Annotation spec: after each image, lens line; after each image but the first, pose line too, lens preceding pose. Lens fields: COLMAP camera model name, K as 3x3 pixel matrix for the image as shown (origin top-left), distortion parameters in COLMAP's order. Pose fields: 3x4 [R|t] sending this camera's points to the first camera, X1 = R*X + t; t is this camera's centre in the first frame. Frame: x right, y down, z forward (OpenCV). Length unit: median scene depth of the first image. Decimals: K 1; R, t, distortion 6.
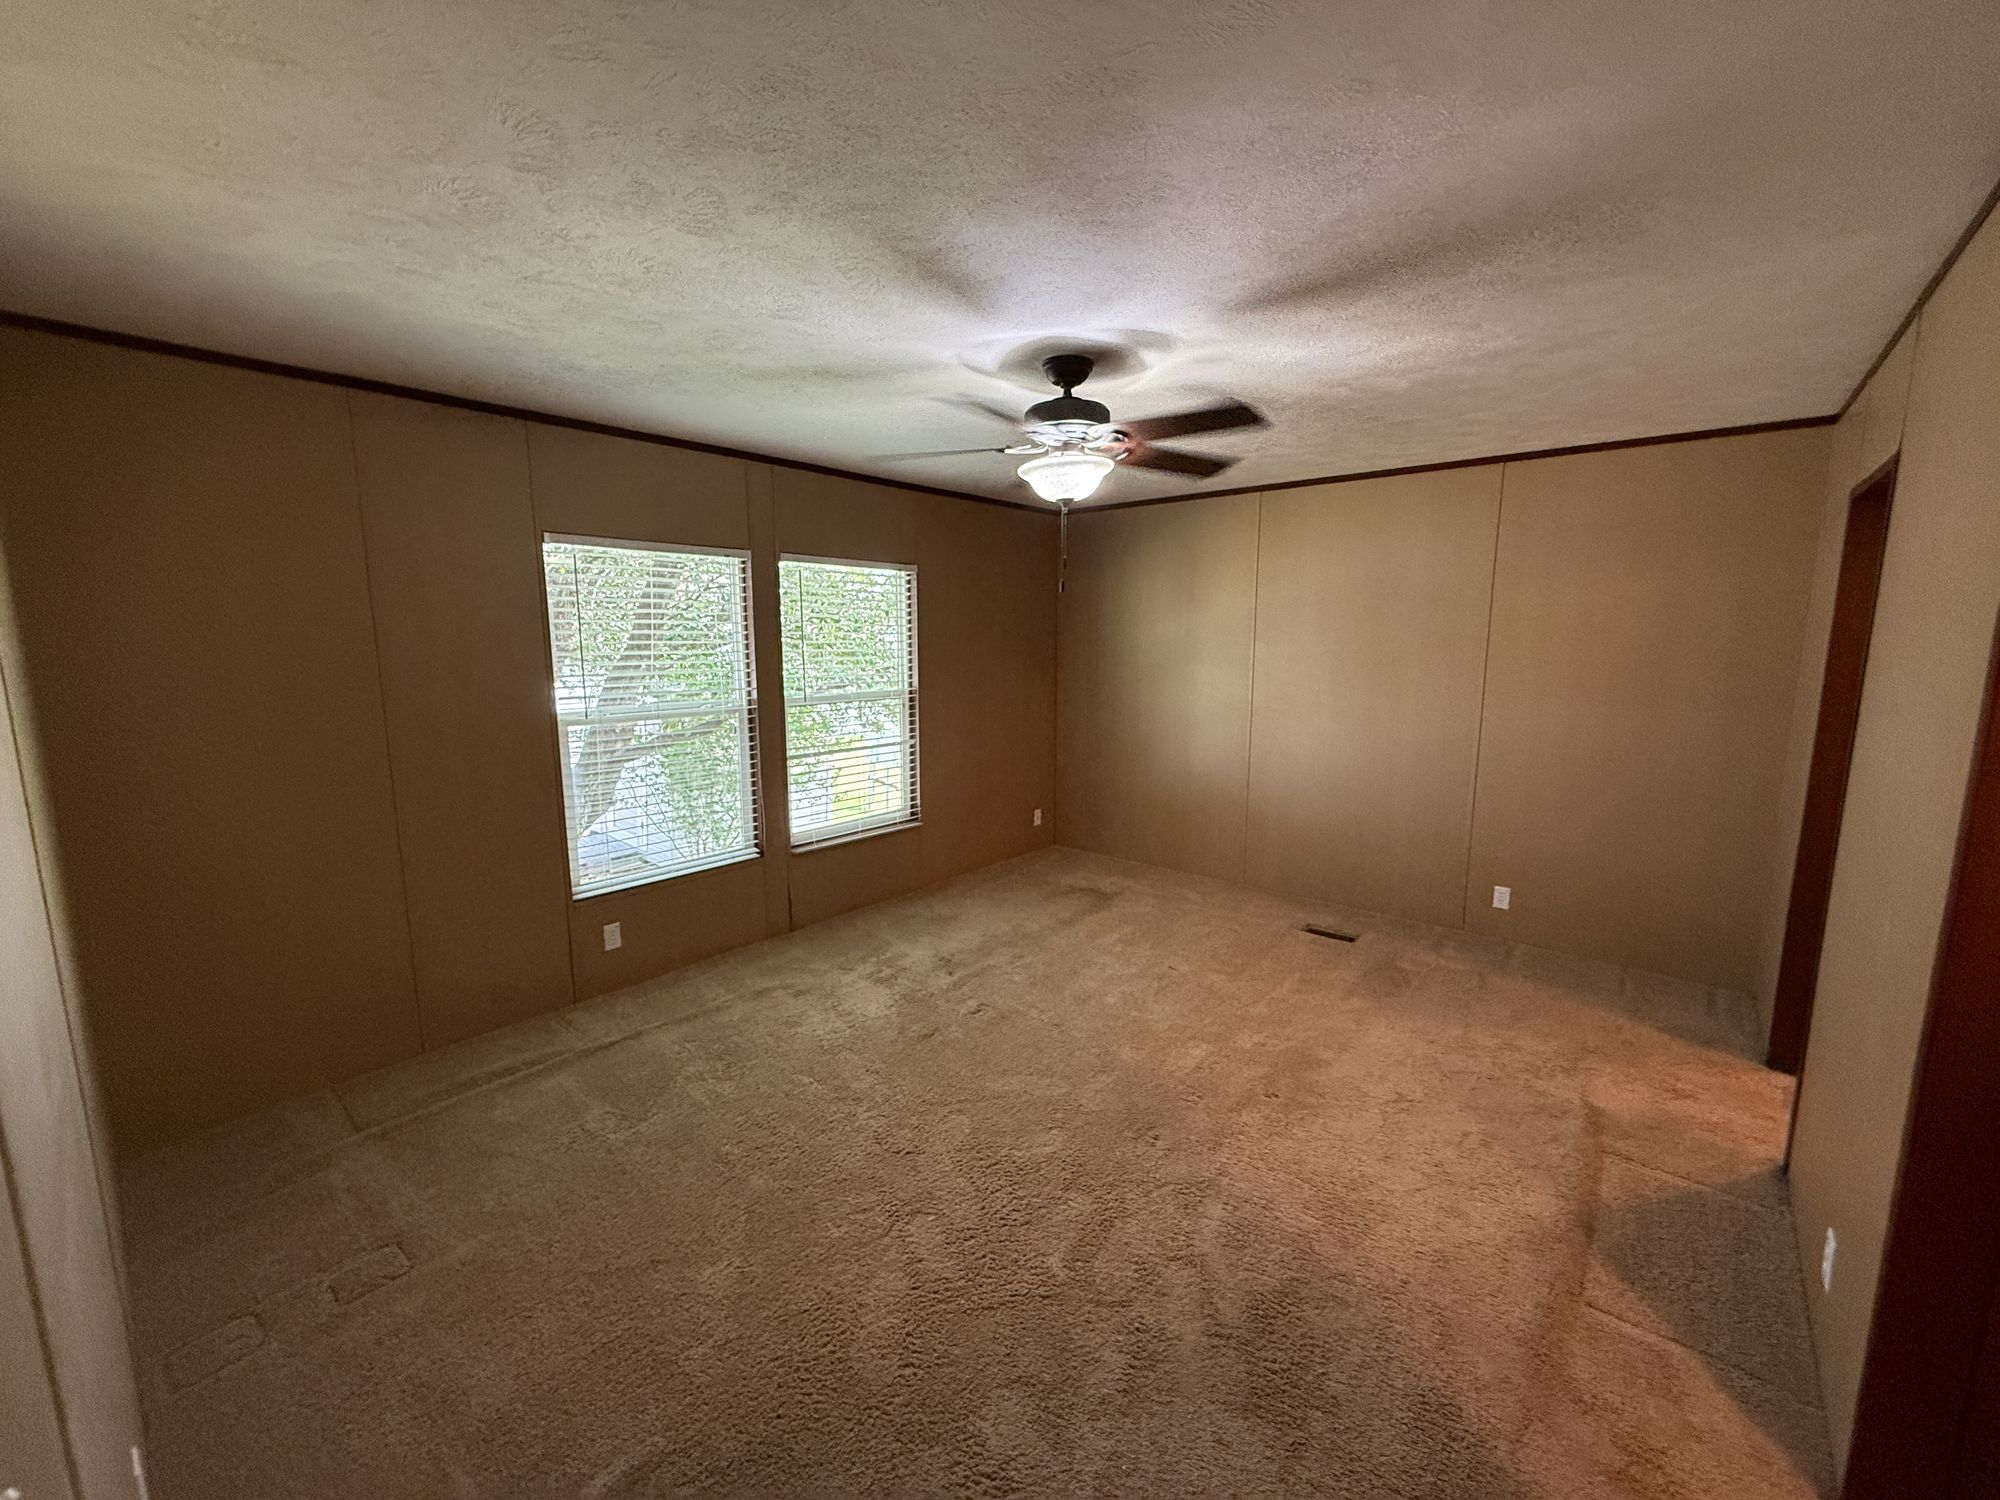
lens RADIAL K [[800.8, 0, 998.1], [0, 800.8, 750.9], [0, 0, 1]] dist [-0.000706, -0.000064]
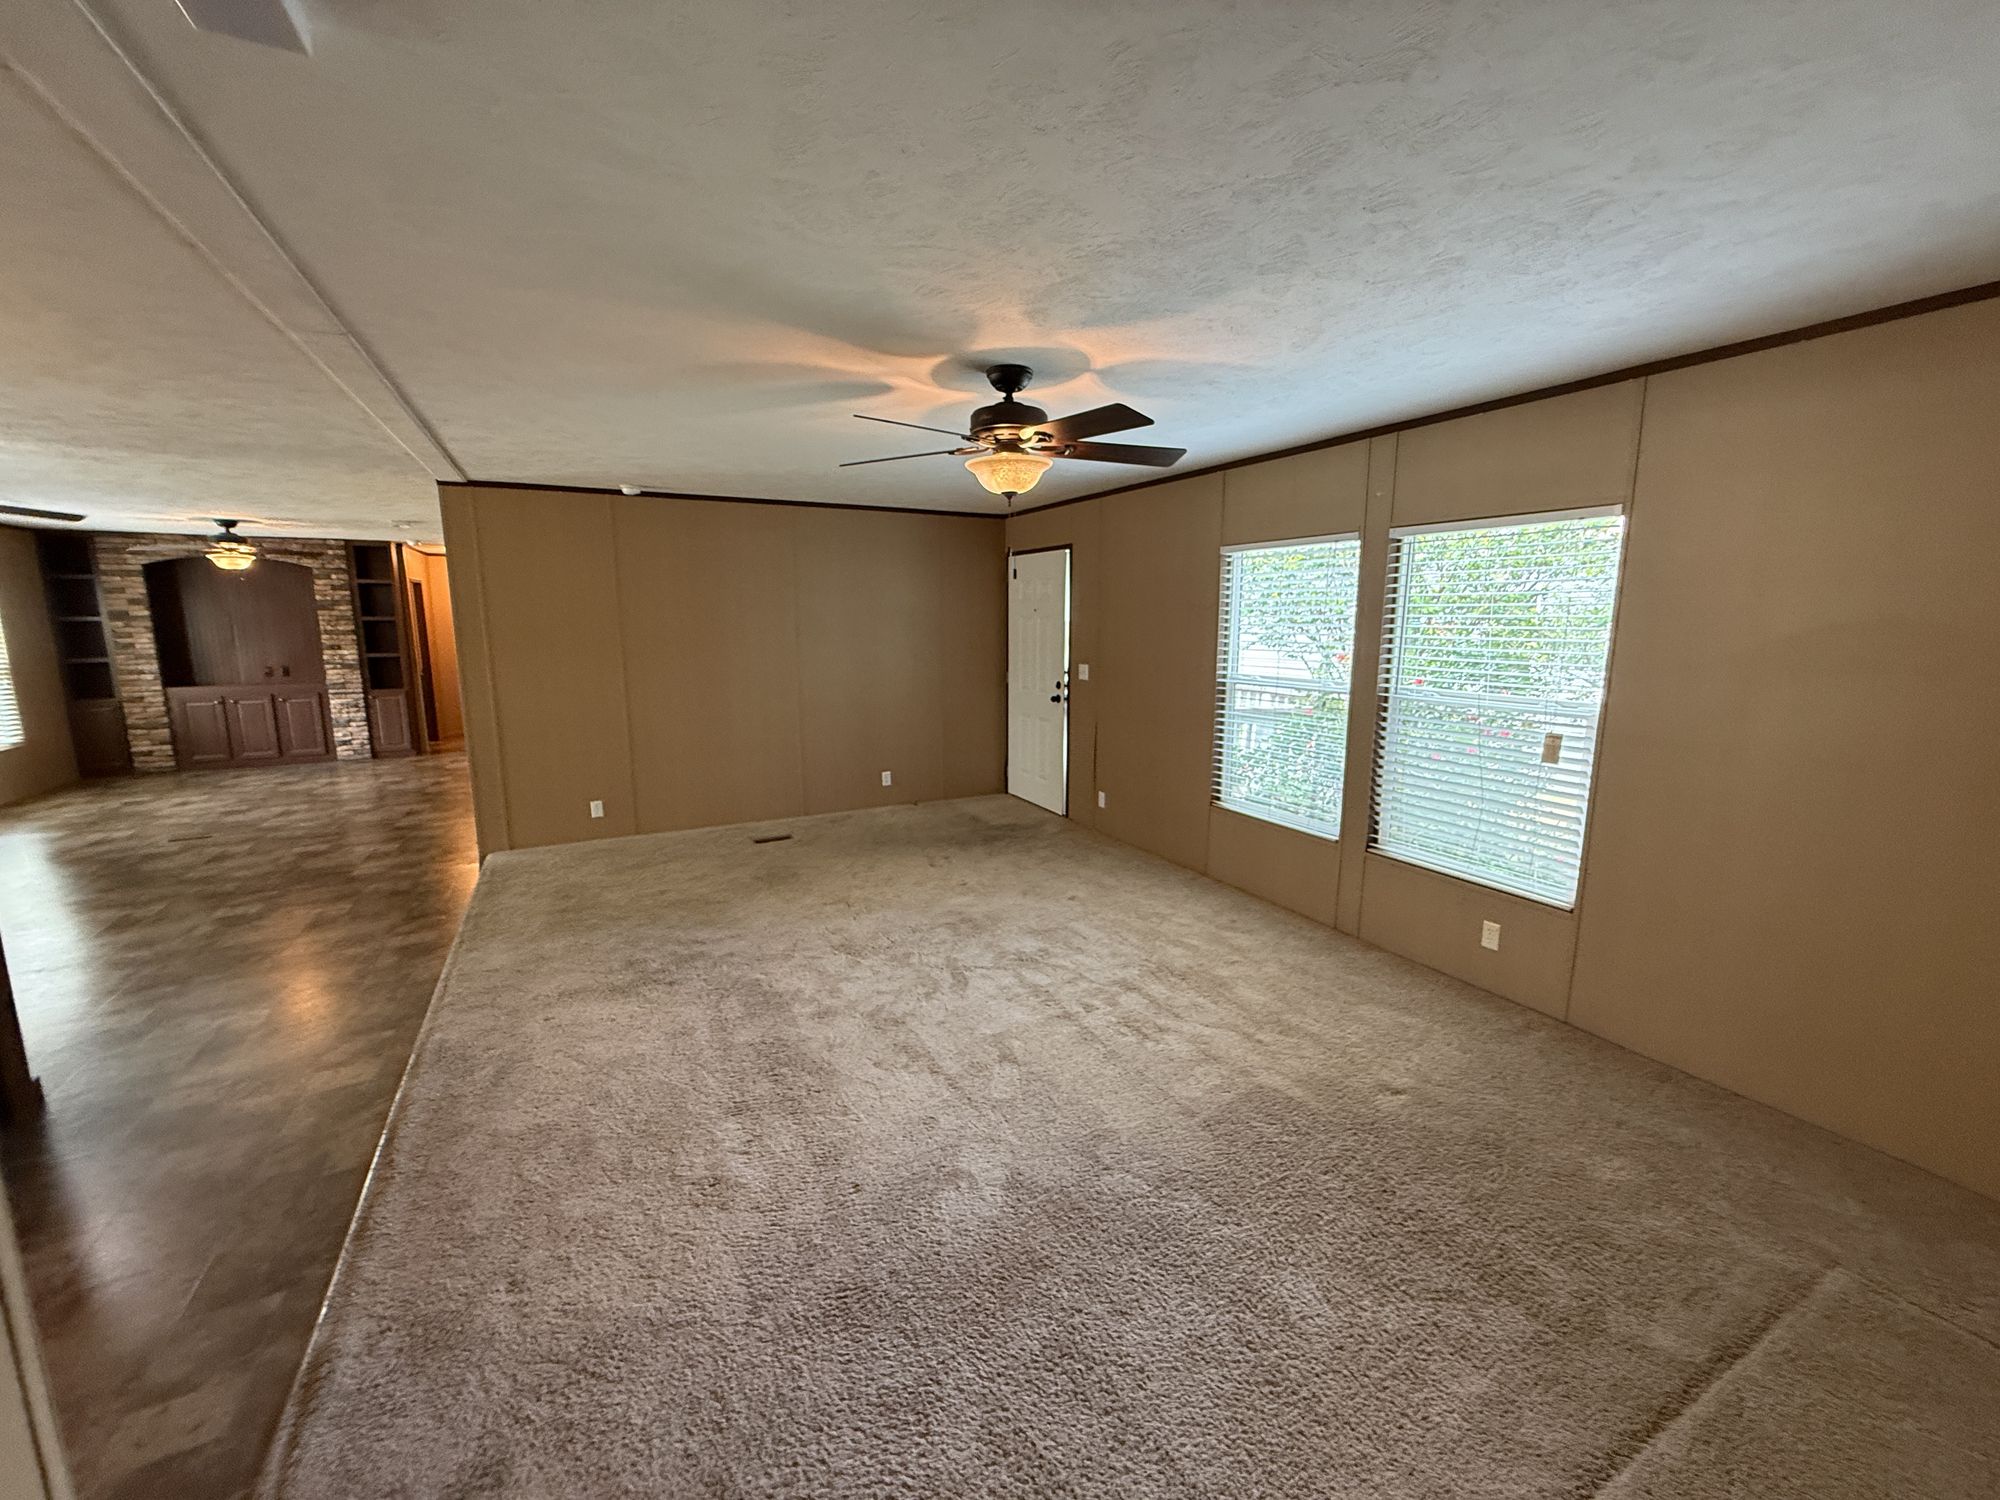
lens RADIAL K [[800.8, 0, 998.1], [0, 800.8, 750.9], [0, 0, 1]] dist [-0.000706, -0.000064]
pose [[-0.327450, 0.174811, -0.928557, 0.838537], [-0.142172, 0.962432, 0.231325, -0.166549], [0.934111, 0.207762, -0.290295, 0.991601]]
